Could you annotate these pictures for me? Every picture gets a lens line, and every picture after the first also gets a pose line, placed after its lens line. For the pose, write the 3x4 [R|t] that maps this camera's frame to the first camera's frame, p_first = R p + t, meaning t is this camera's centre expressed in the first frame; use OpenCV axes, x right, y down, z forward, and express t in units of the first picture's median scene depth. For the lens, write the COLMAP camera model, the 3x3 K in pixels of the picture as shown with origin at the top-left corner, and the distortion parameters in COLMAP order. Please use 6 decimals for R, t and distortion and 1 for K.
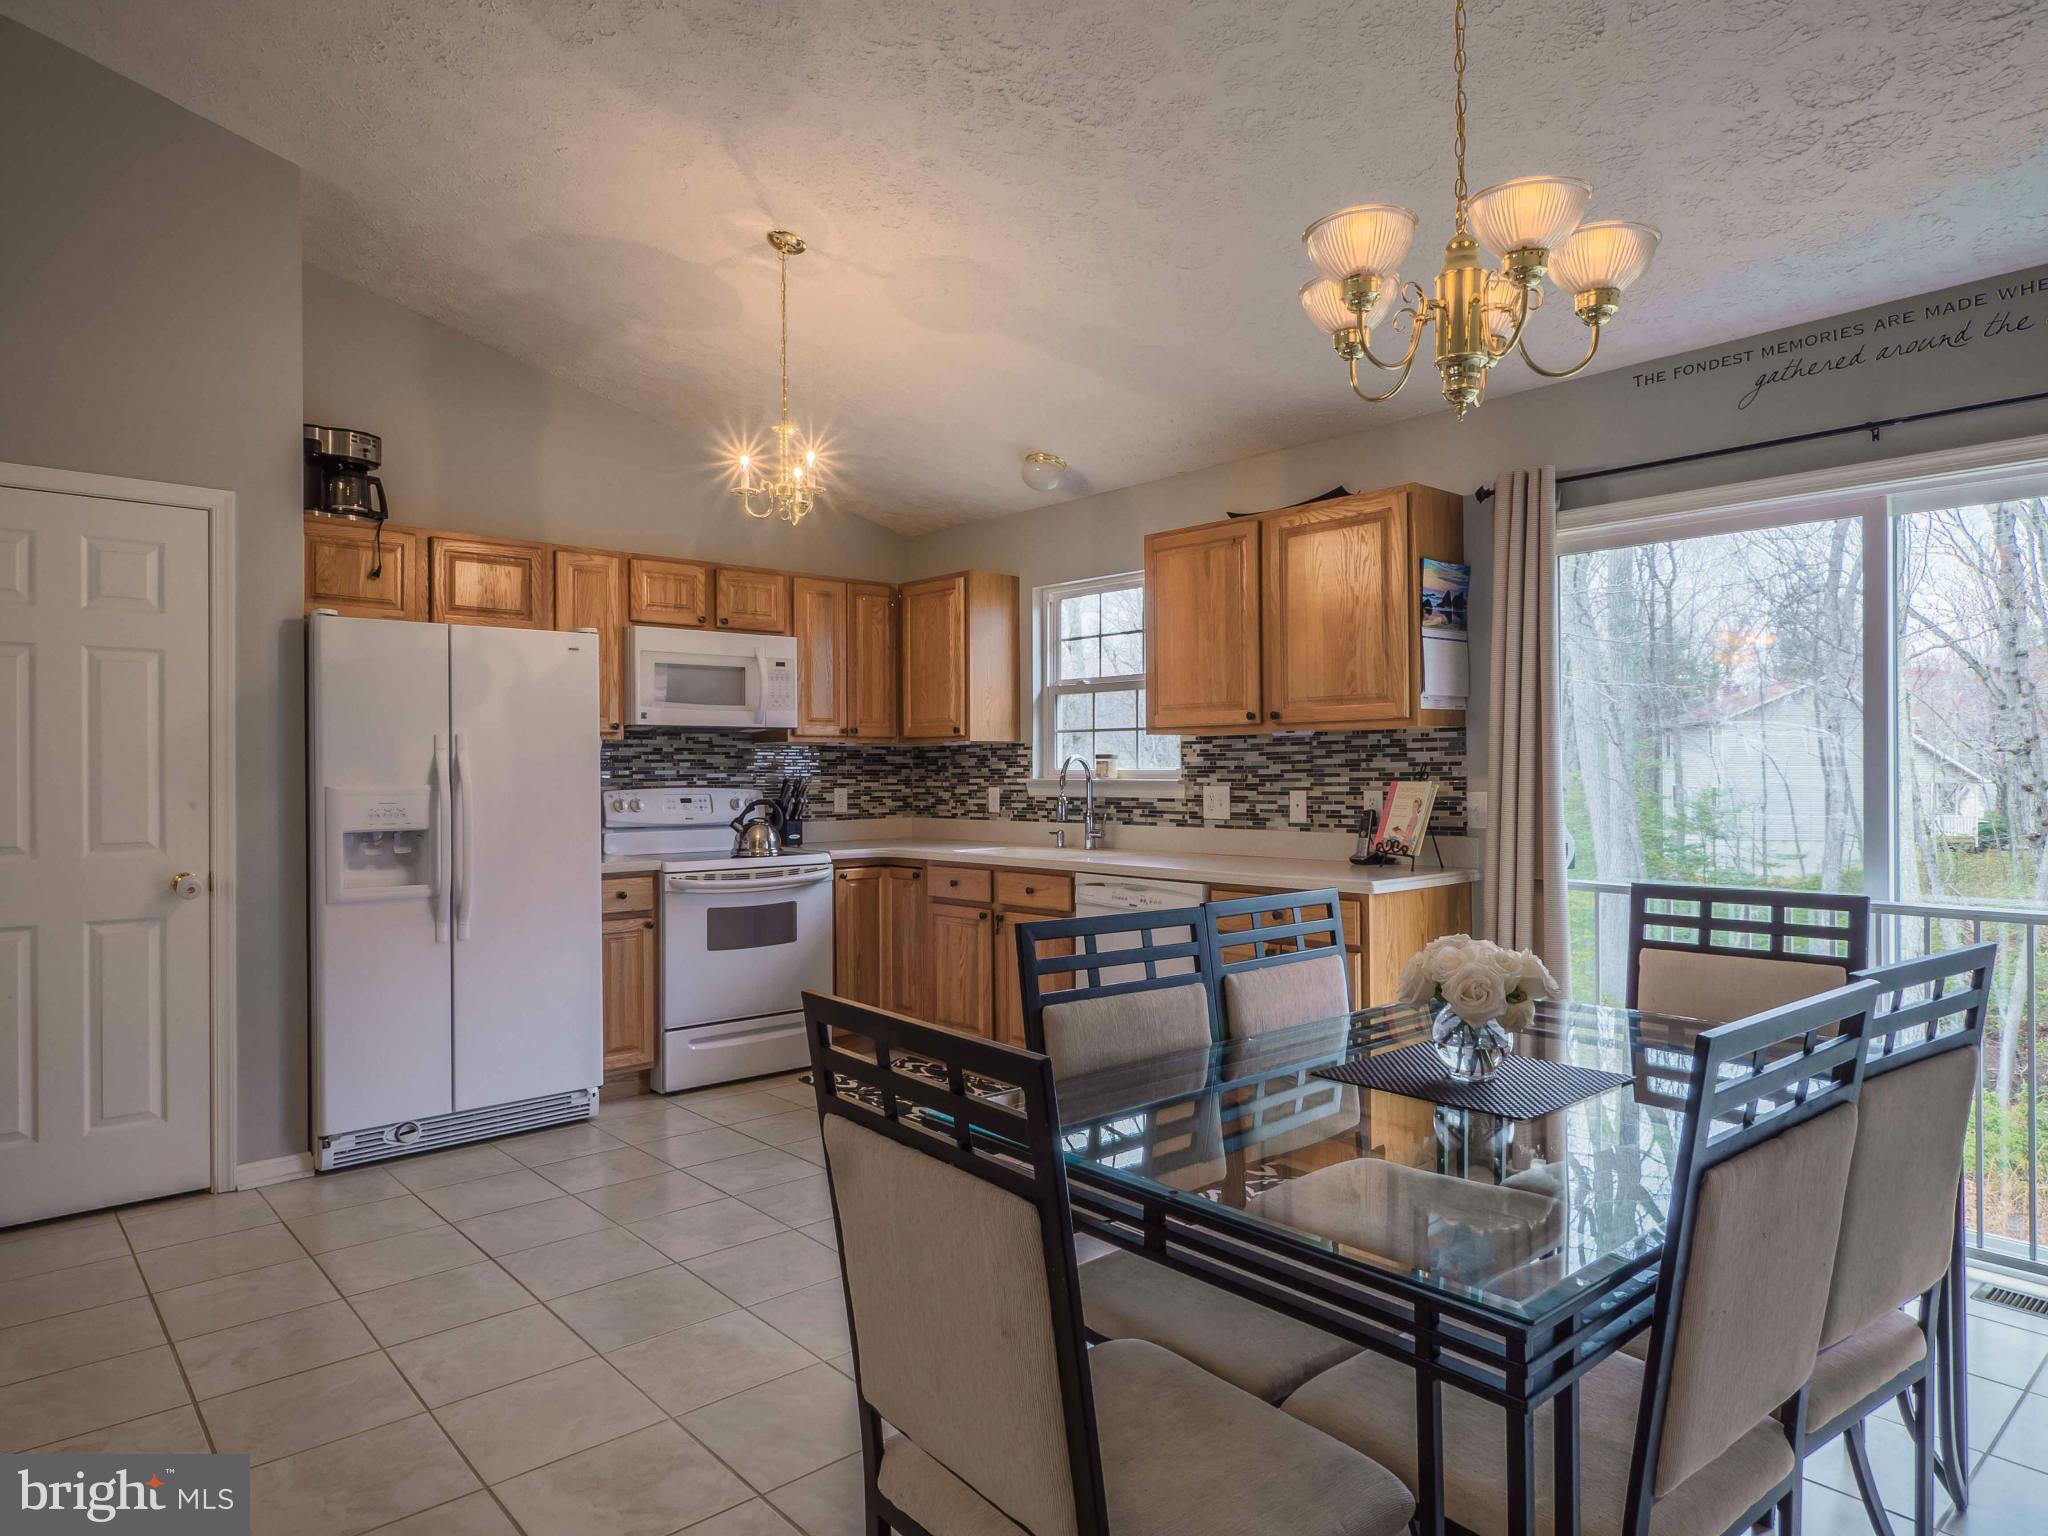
lens RADIAL K [[1289.6, 0, 1031.4], [0, 1289.6, 763.4], [0, 0, 1]] dist [0.009310, -0.001290]
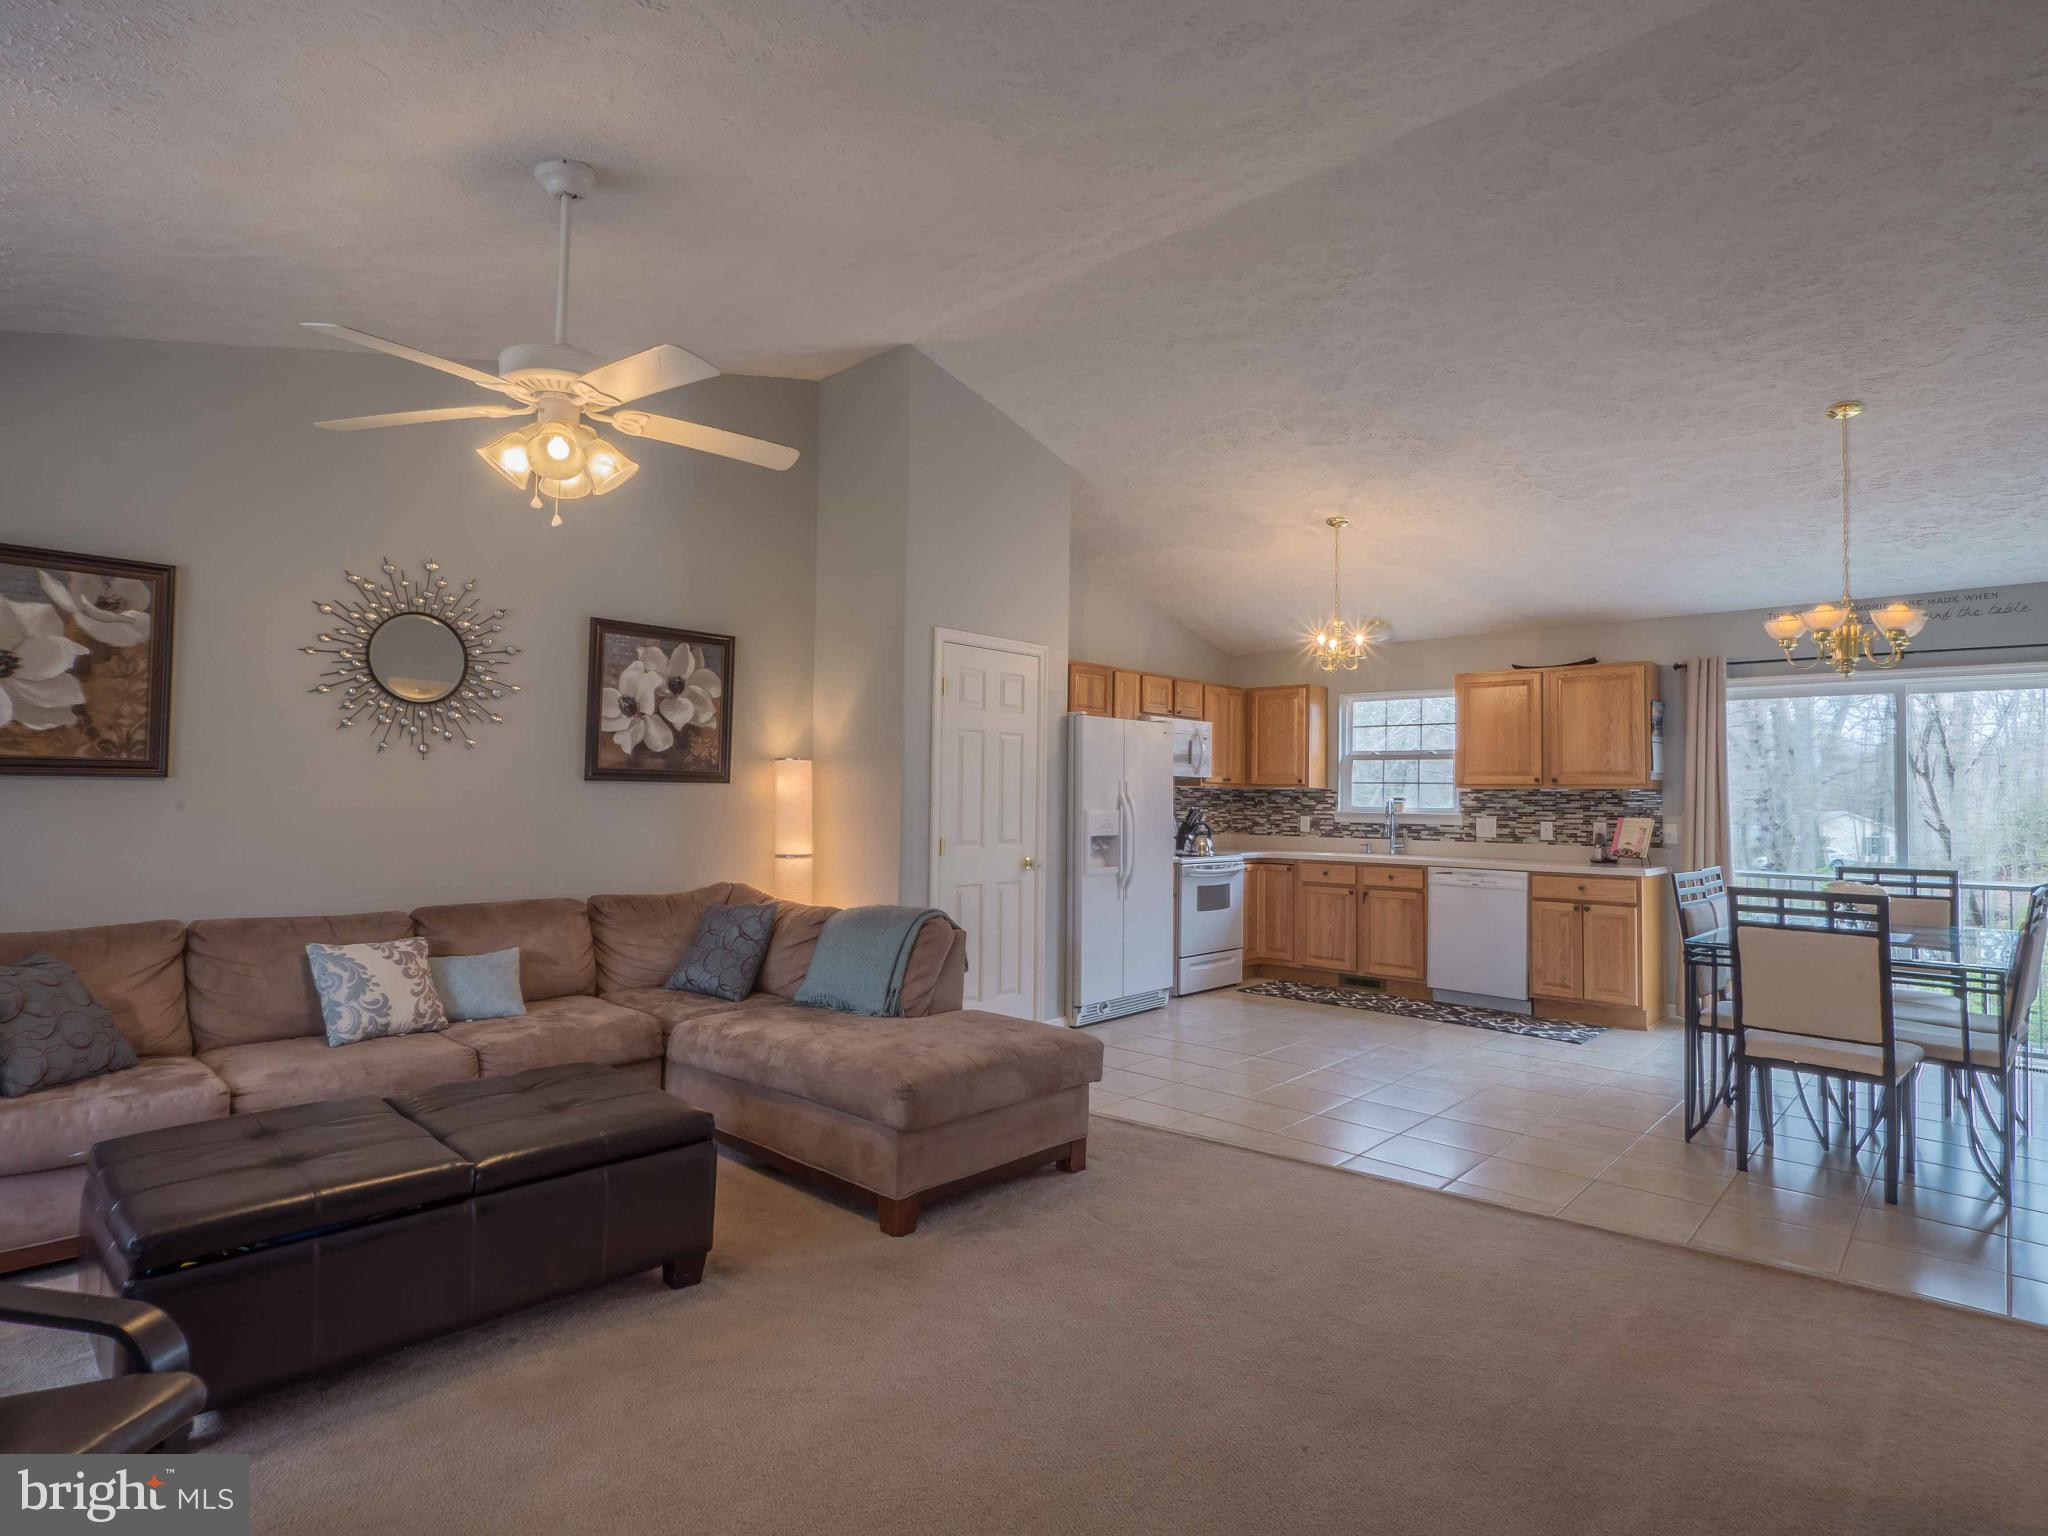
lens RADIAL K [[1129.0, 0, 1014.5], [0, 1129.0, 756.8], [0, 0, 1]] dist [-0.004149, 0.000704]
pose [[0.994544, 0.023449, 0.101649, -0.634963], [-0.020224, 0.999262, -0.032643, -0.002475], [-0.102340, 0.030409, 0.994285, -0.435508]]
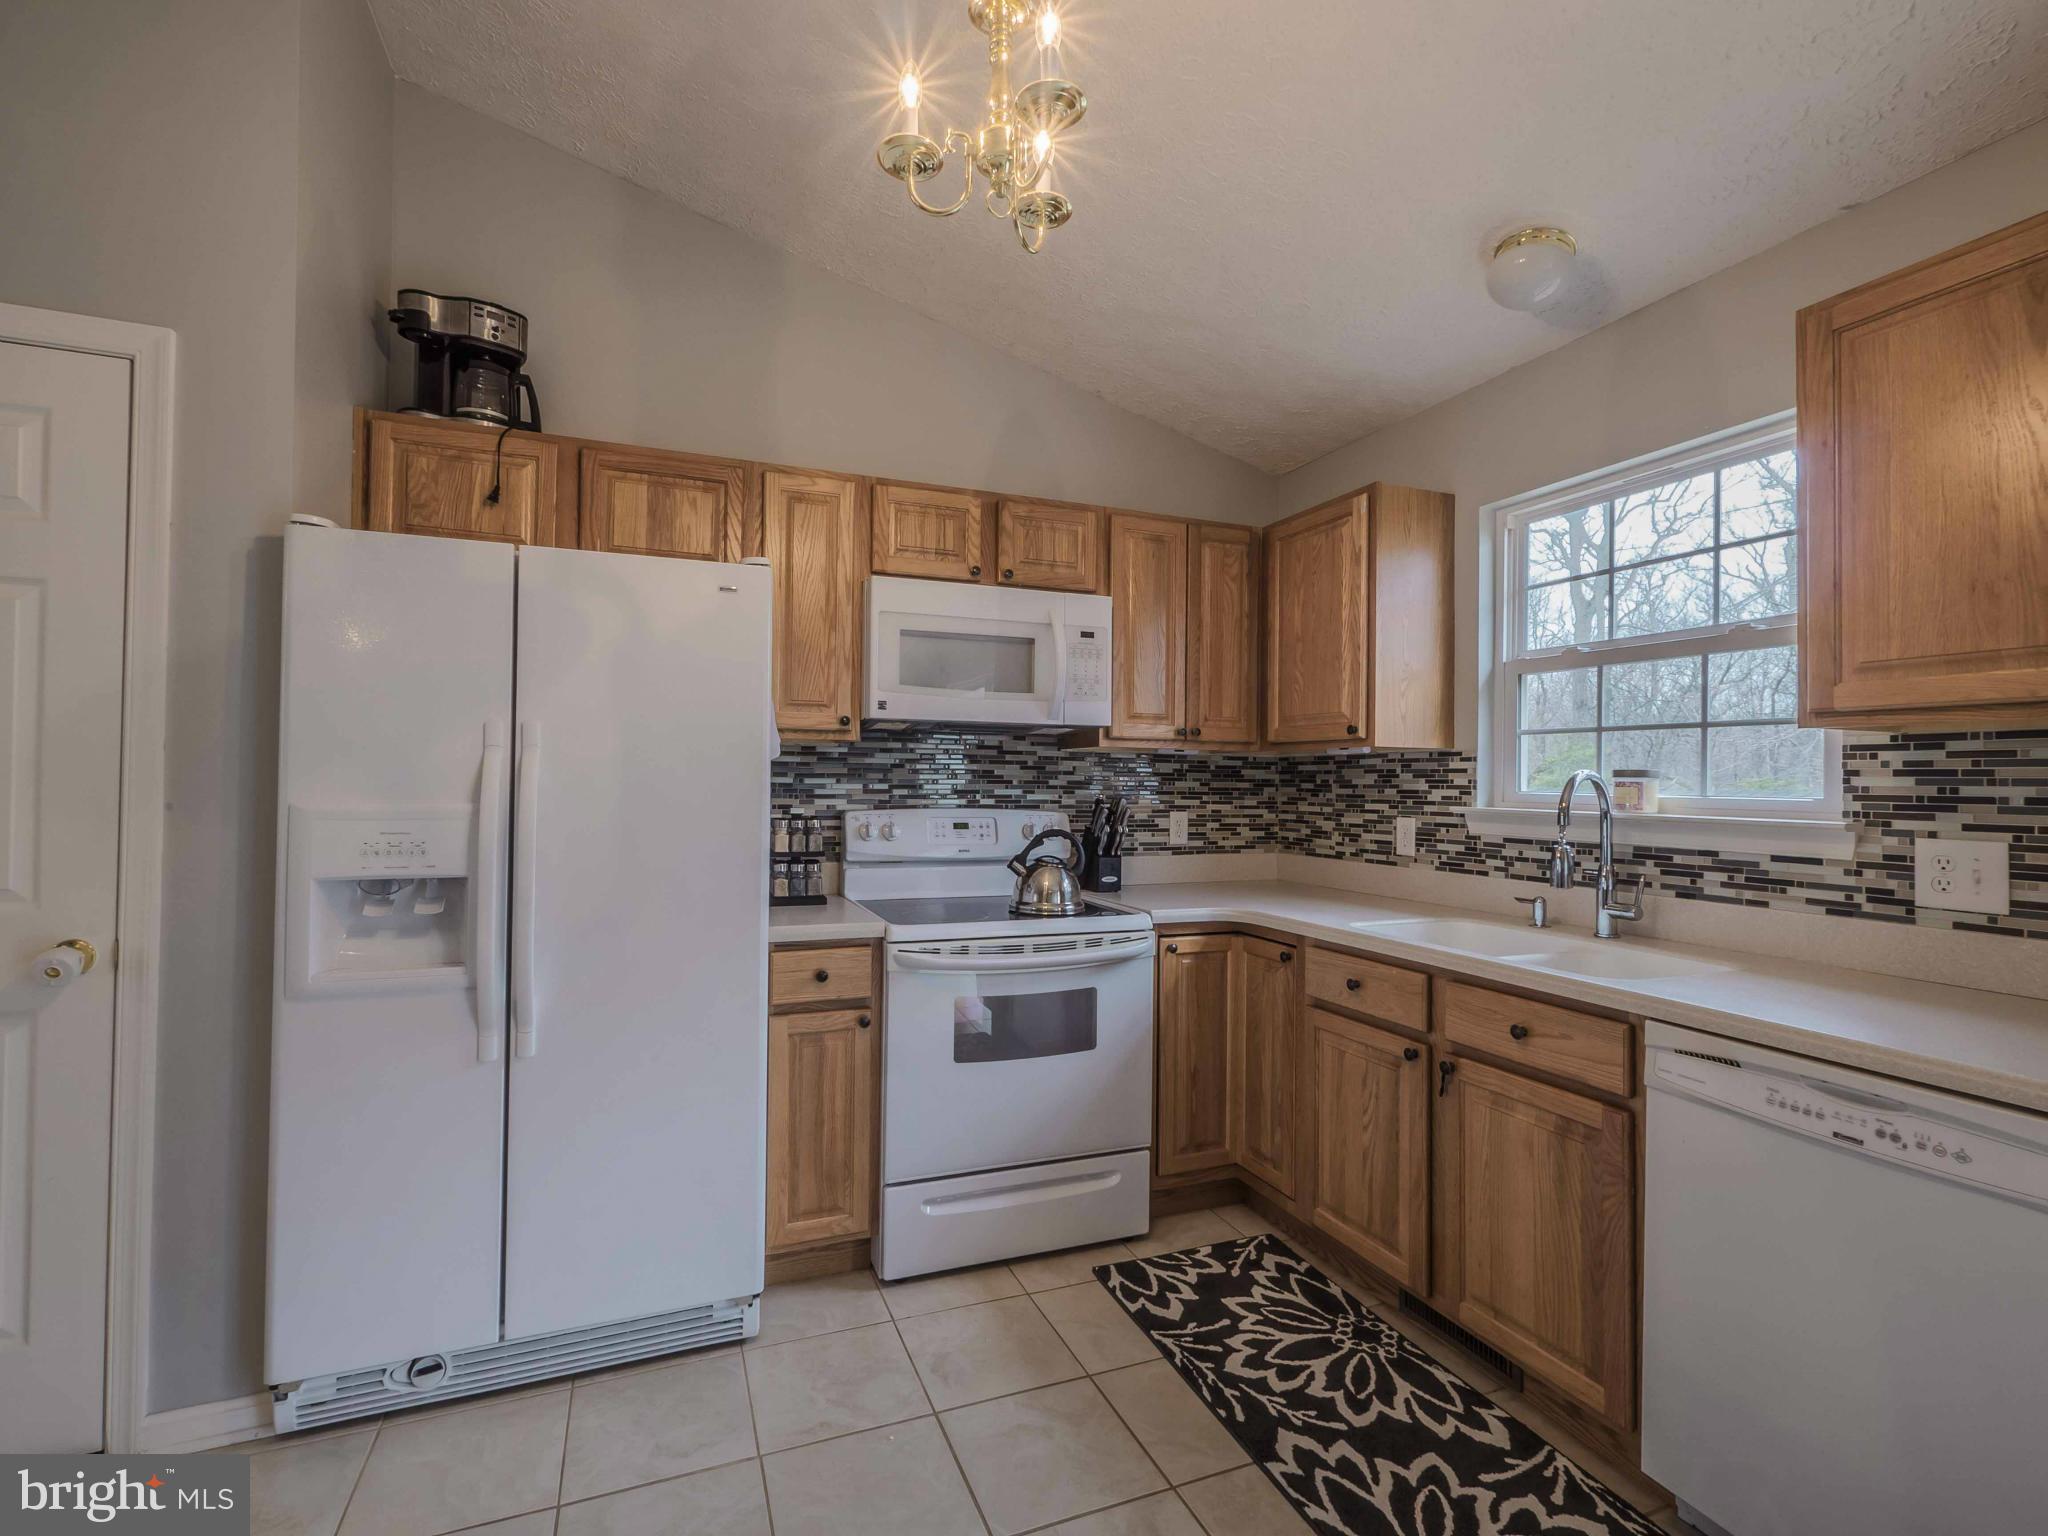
lens RADIAL K [[953.3, 0, 1011.9], [0, 953.3, 766.2], [0, 0, 1]] dist [-0.001047, 0.000036]
pose [[0.937161, 0.011002, -0.348725, -0.057453], [-0.014962, 0.999851, -0.008665, -0.000888], [0.348578, 0.013338, 0.937185, 0.553451]]
